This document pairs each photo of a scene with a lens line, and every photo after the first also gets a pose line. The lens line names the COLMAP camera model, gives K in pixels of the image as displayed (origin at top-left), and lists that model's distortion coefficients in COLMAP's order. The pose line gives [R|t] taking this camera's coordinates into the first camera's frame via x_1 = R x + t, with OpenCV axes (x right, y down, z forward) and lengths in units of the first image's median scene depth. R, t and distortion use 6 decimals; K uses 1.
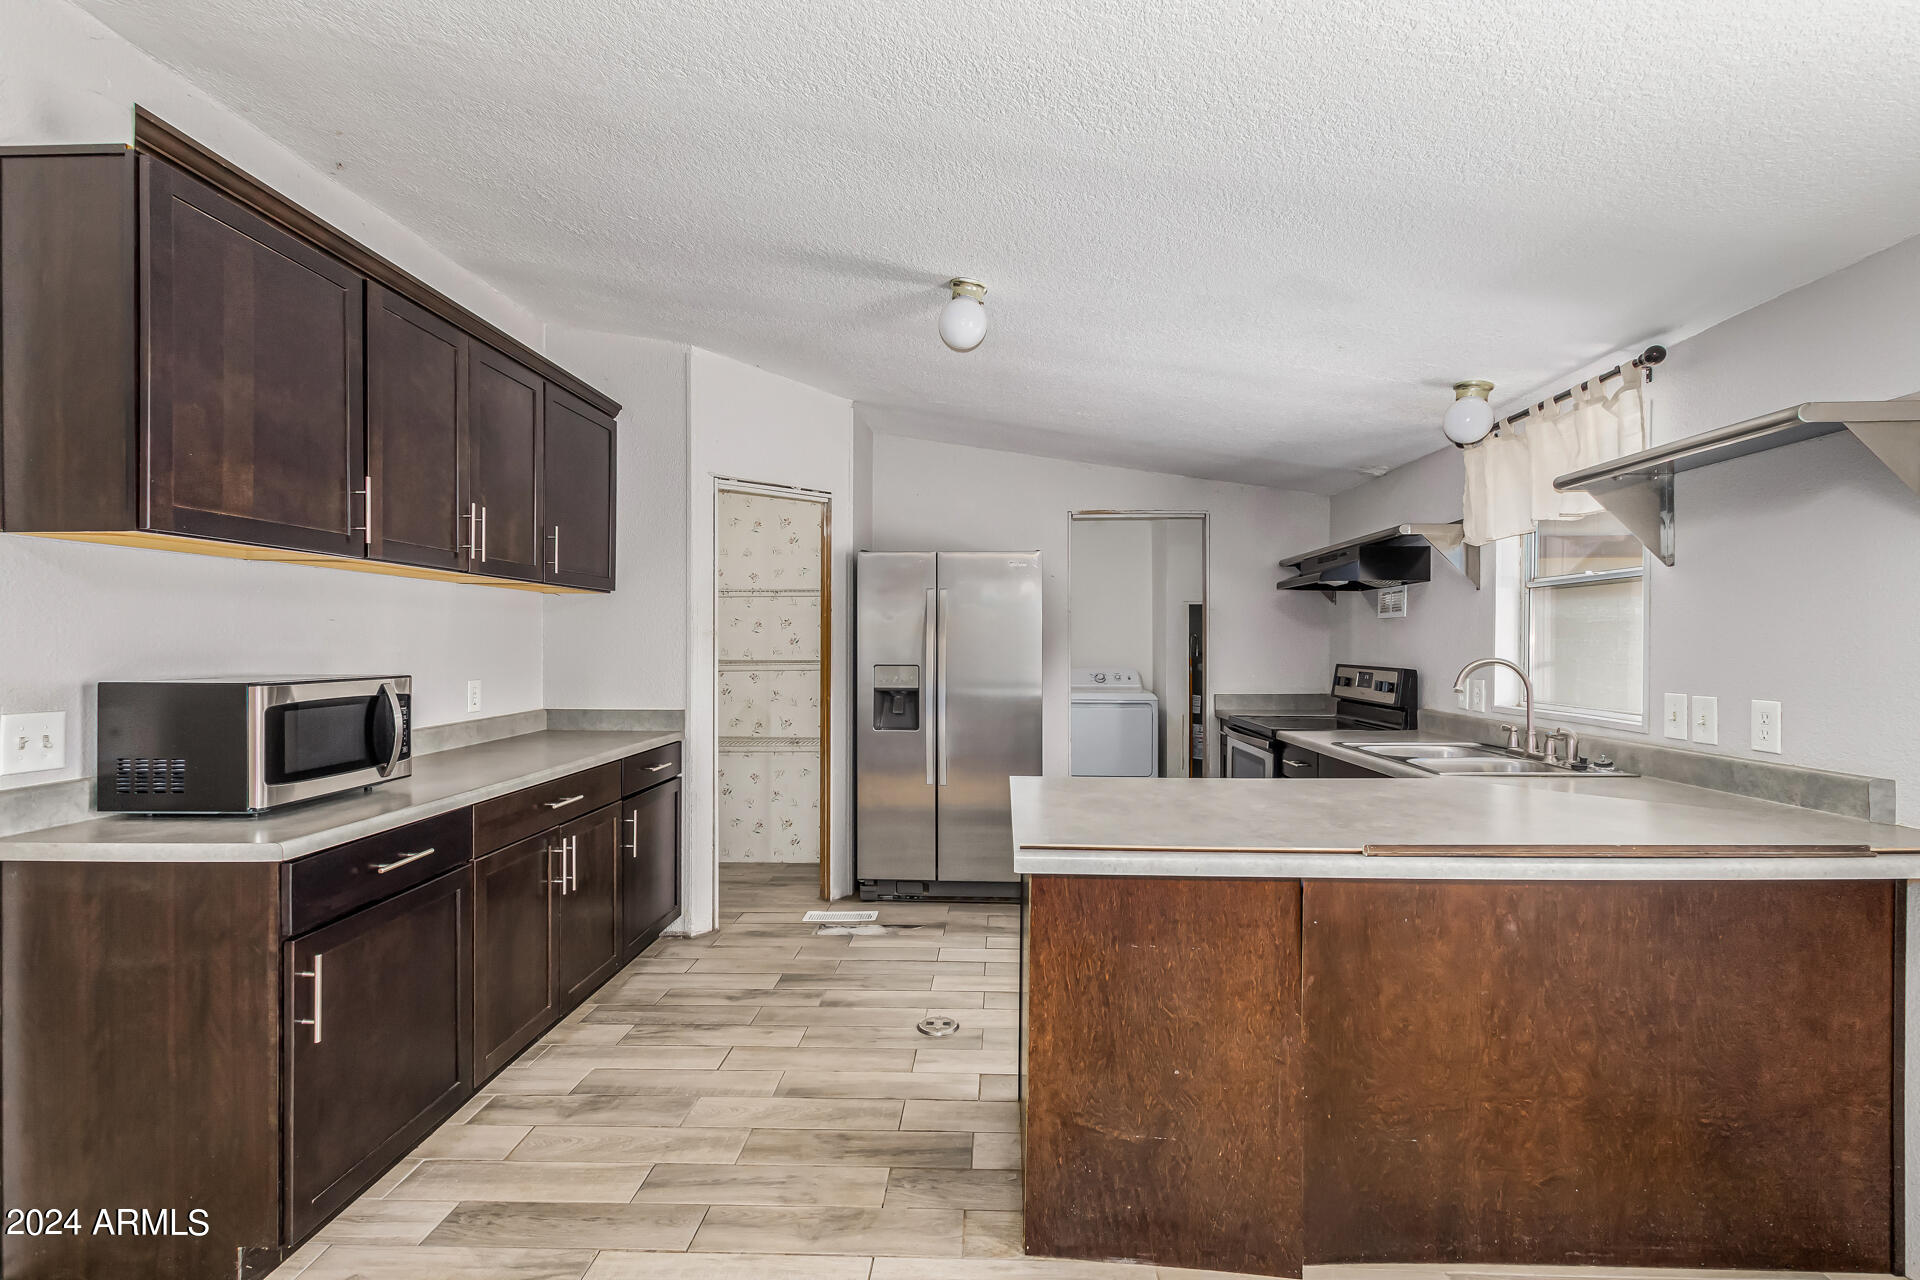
lens RADIAL K [[879.1, 0, 968.6], [0, 879.1, 645.9], [0, 0, 1]] dist [0.006329, -0.002872]
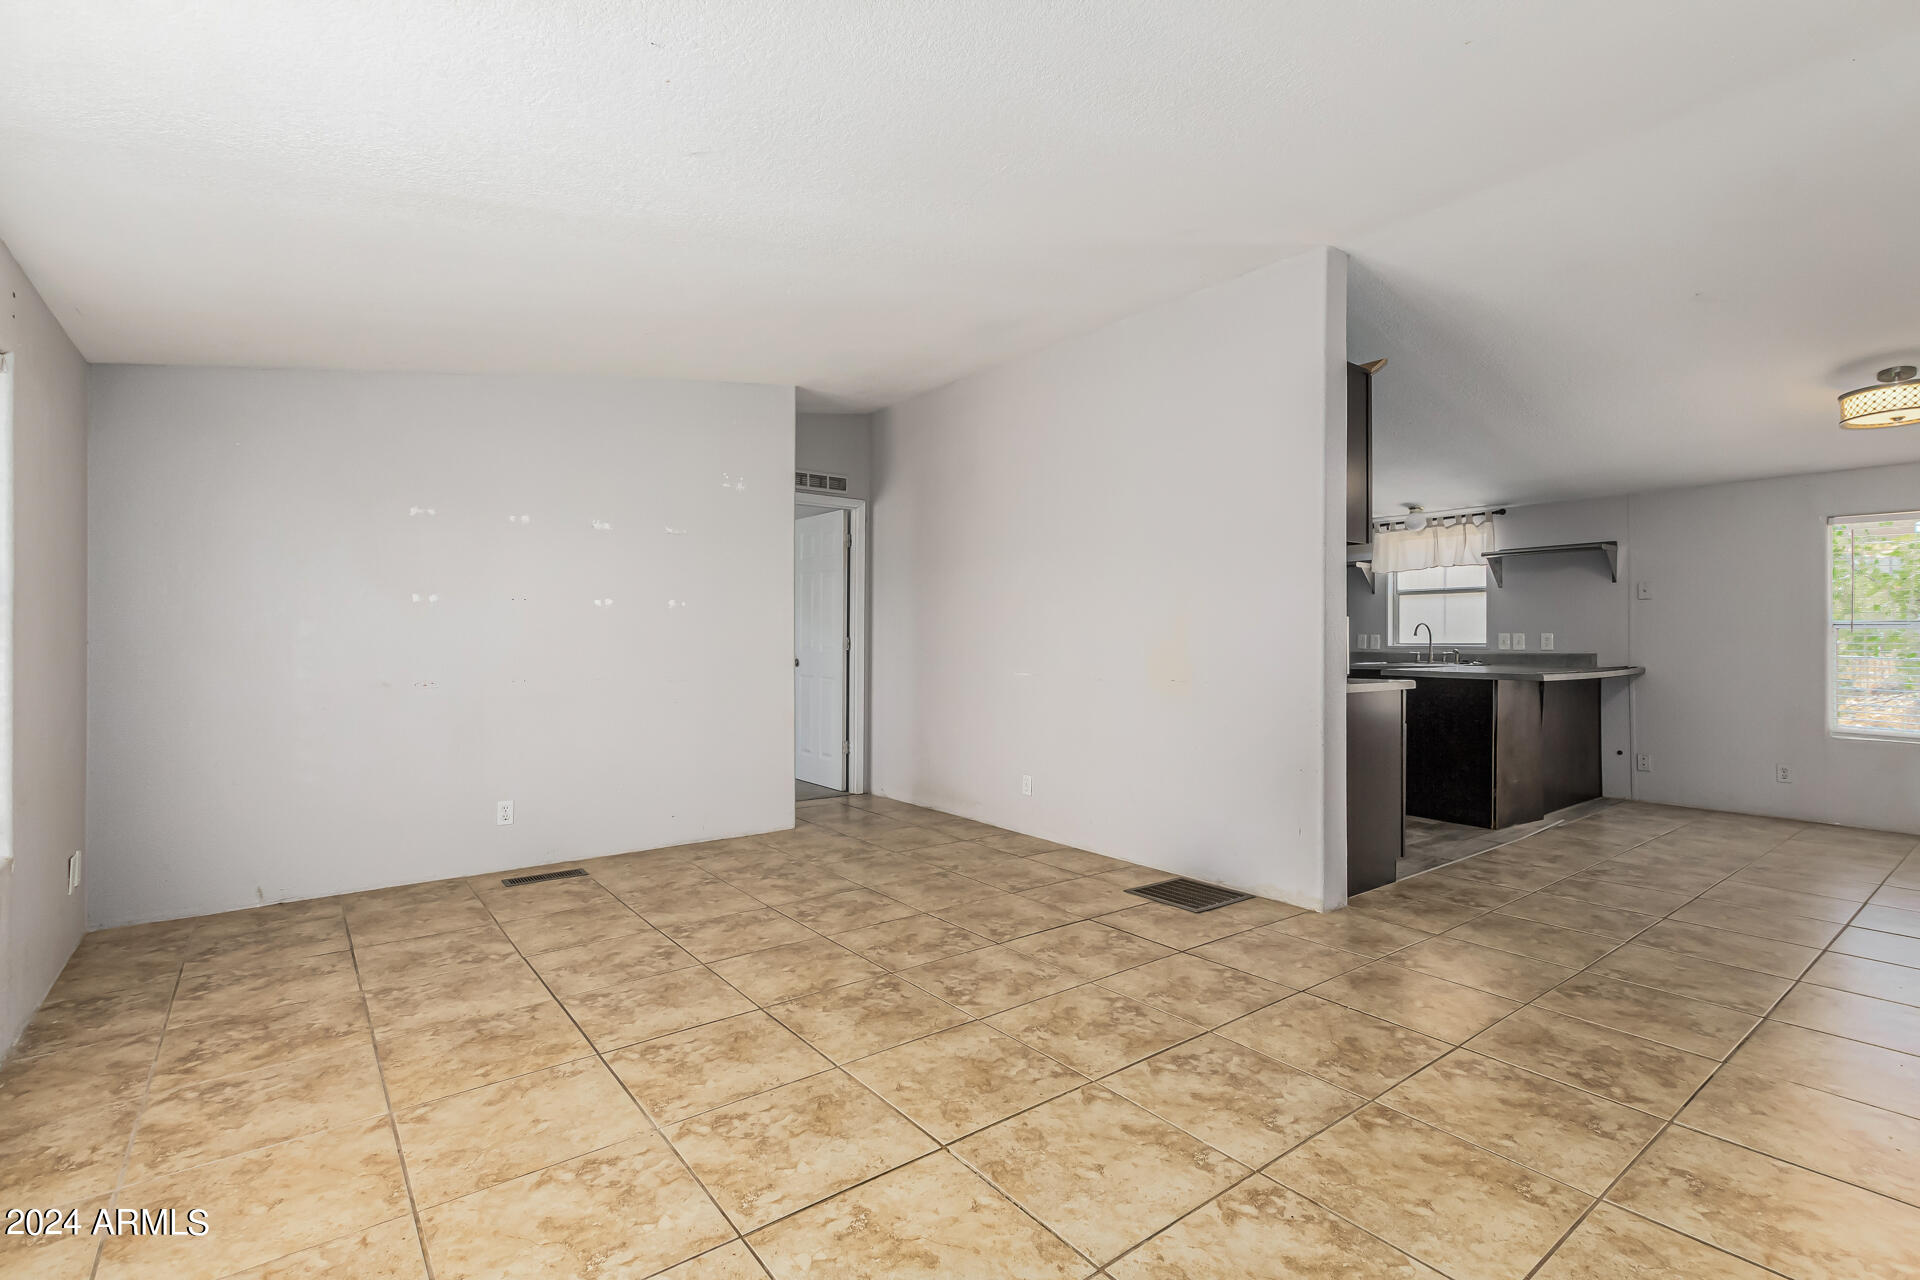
lens RADIAL K [[879.1, 0, 964.1], [0, 879.1, 631.0], [0, 0, 1]] dist [0.006329, -0.002872]
pose [[0.763609, 0.010036, 0.645600, -2.161067], [0.000520, 0.999869, -0.016157, 0.085049], [-0.645678, 0.012673, 0.763504, -0.020064]]
